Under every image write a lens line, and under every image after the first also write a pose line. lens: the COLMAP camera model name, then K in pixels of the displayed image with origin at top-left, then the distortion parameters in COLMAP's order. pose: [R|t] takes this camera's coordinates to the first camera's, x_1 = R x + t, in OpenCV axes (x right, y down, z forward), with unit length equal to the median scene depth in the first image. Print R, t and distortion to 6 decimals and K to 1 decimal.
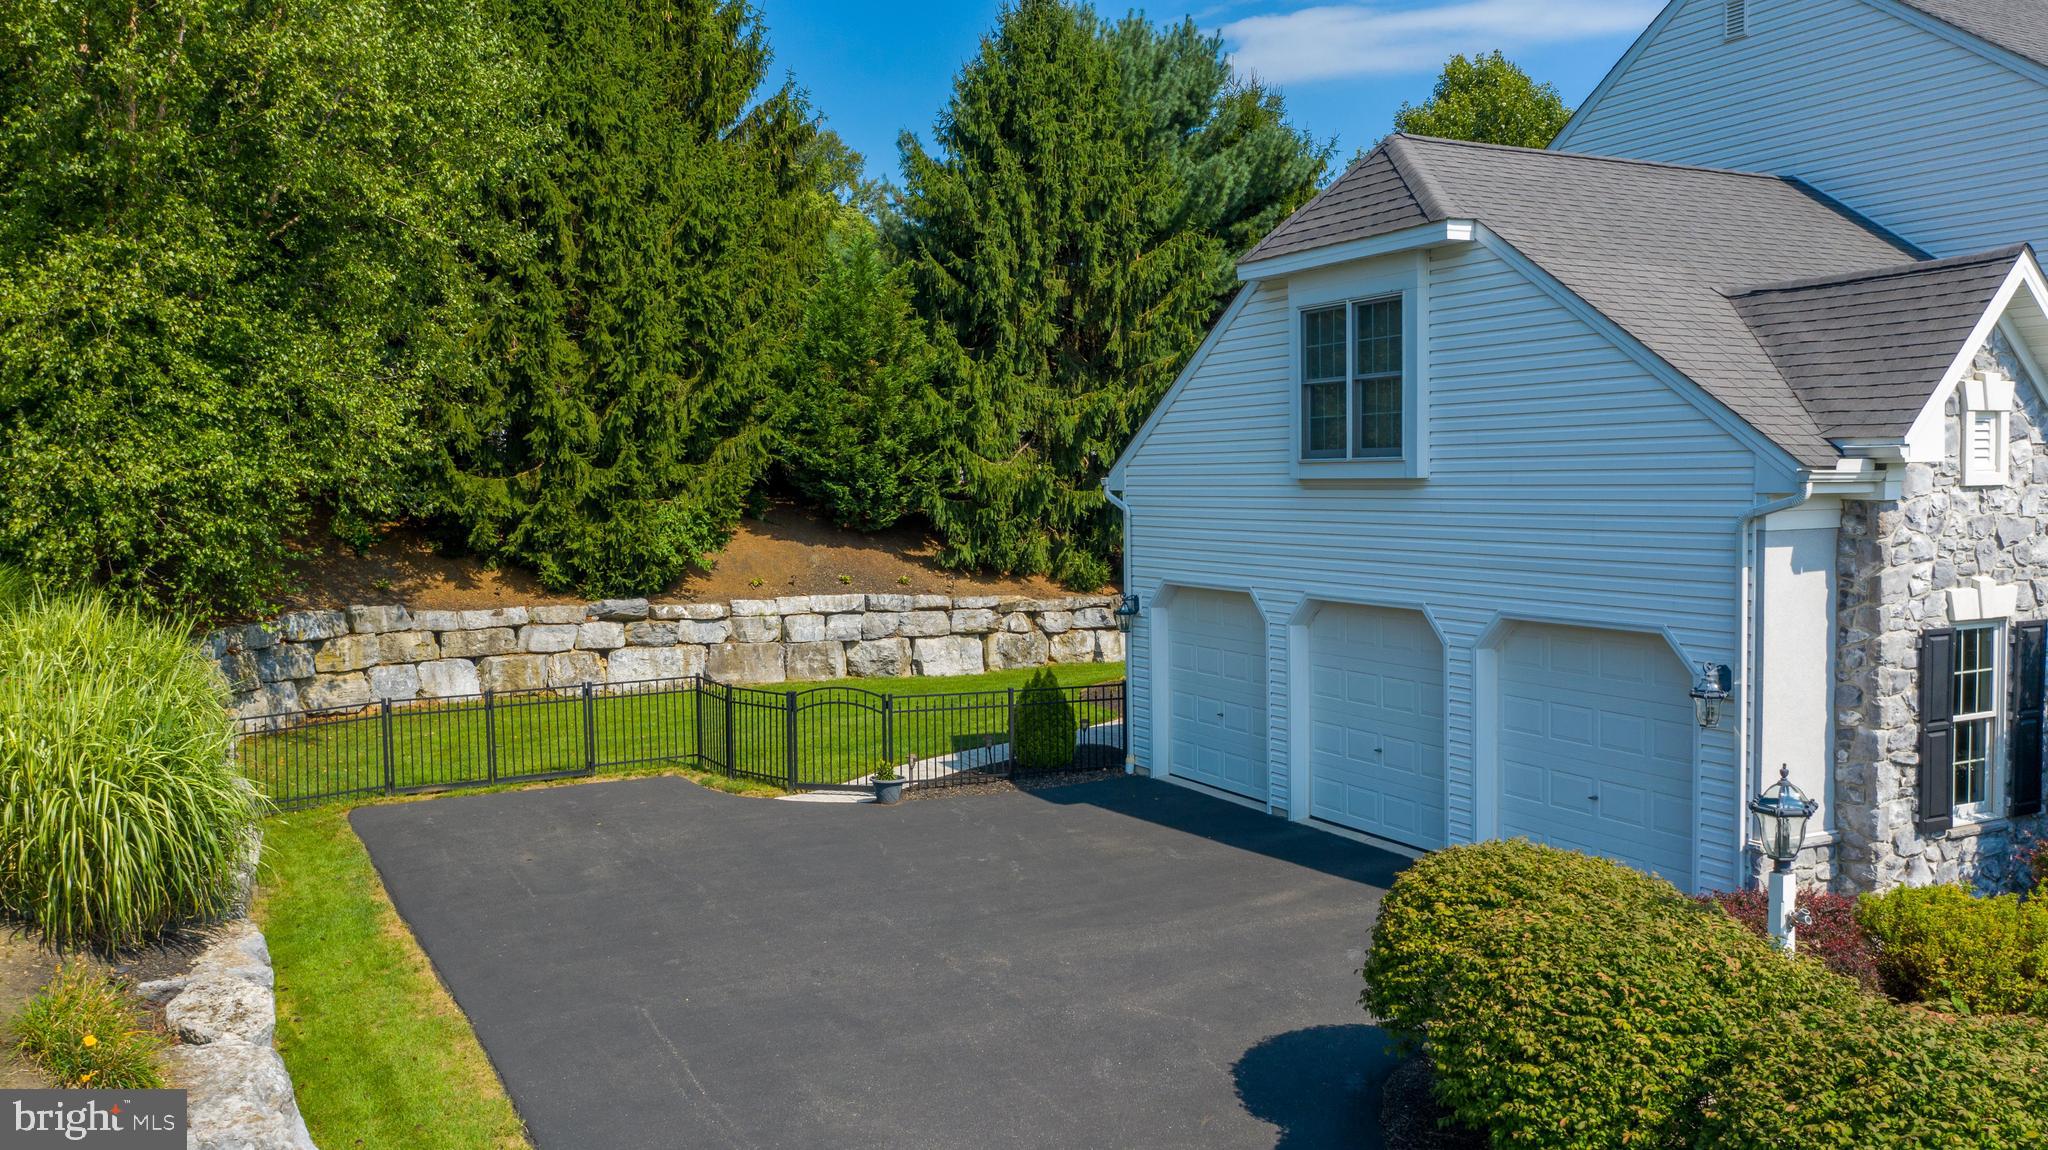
lens RADIAL K [[1602.9, 0, 1024.0], [0, 1602.9, 575.0], [0, 0, 1]] dist [-0.026577, 0.001348]
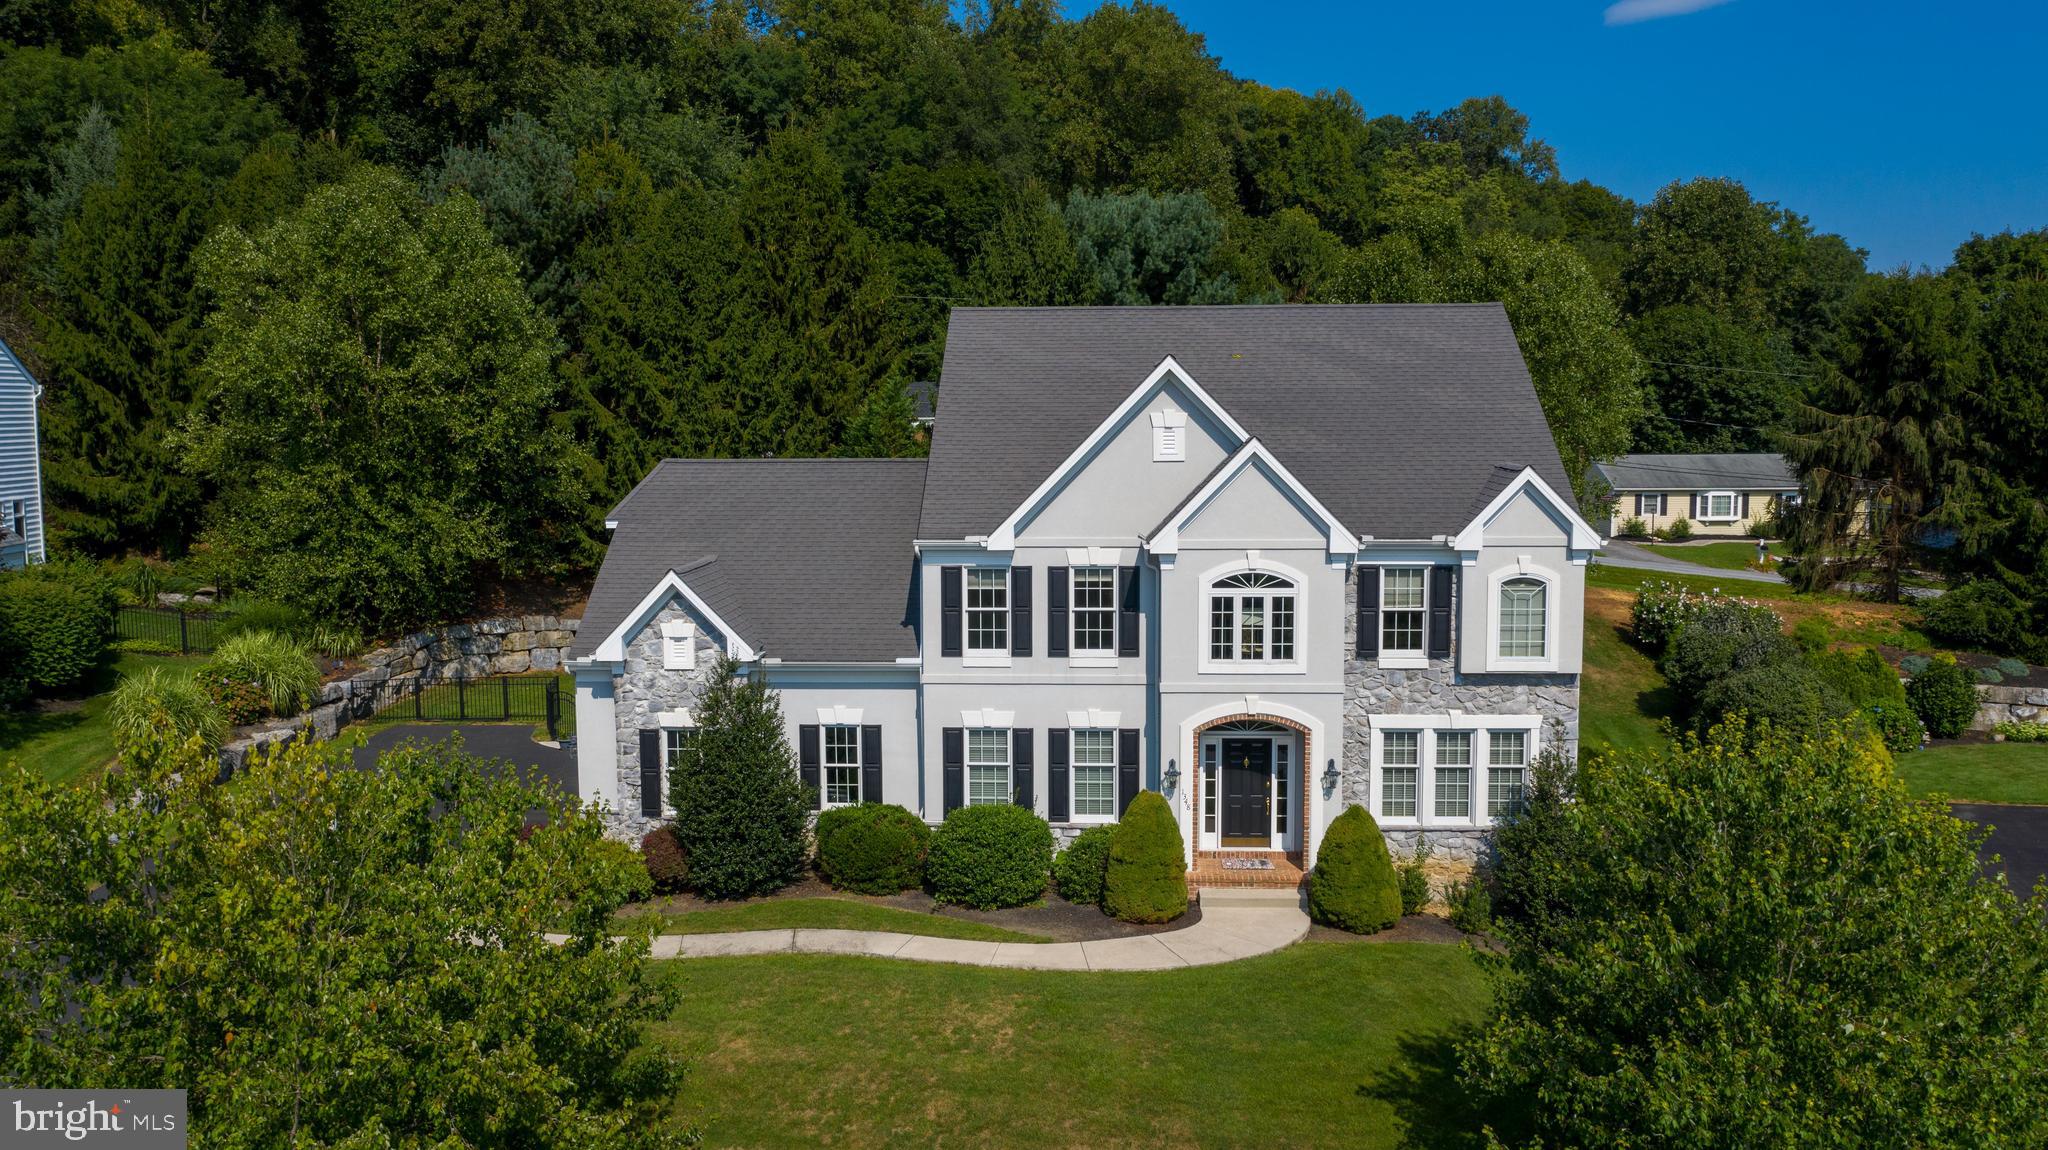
lens RADIAL K [[1602.9, 0, 1024.0], [0, 1602.9, 575.0], [0, 0, 1]] dist [-0.026577, 0.001348]
pose [[0.885610, 0.051689, -0.461544, 1.799220], [-0.027396, 0.997871, 0.059186, -0.291852], [0.463621, -0.039771, 0.885141, -0.691618]]
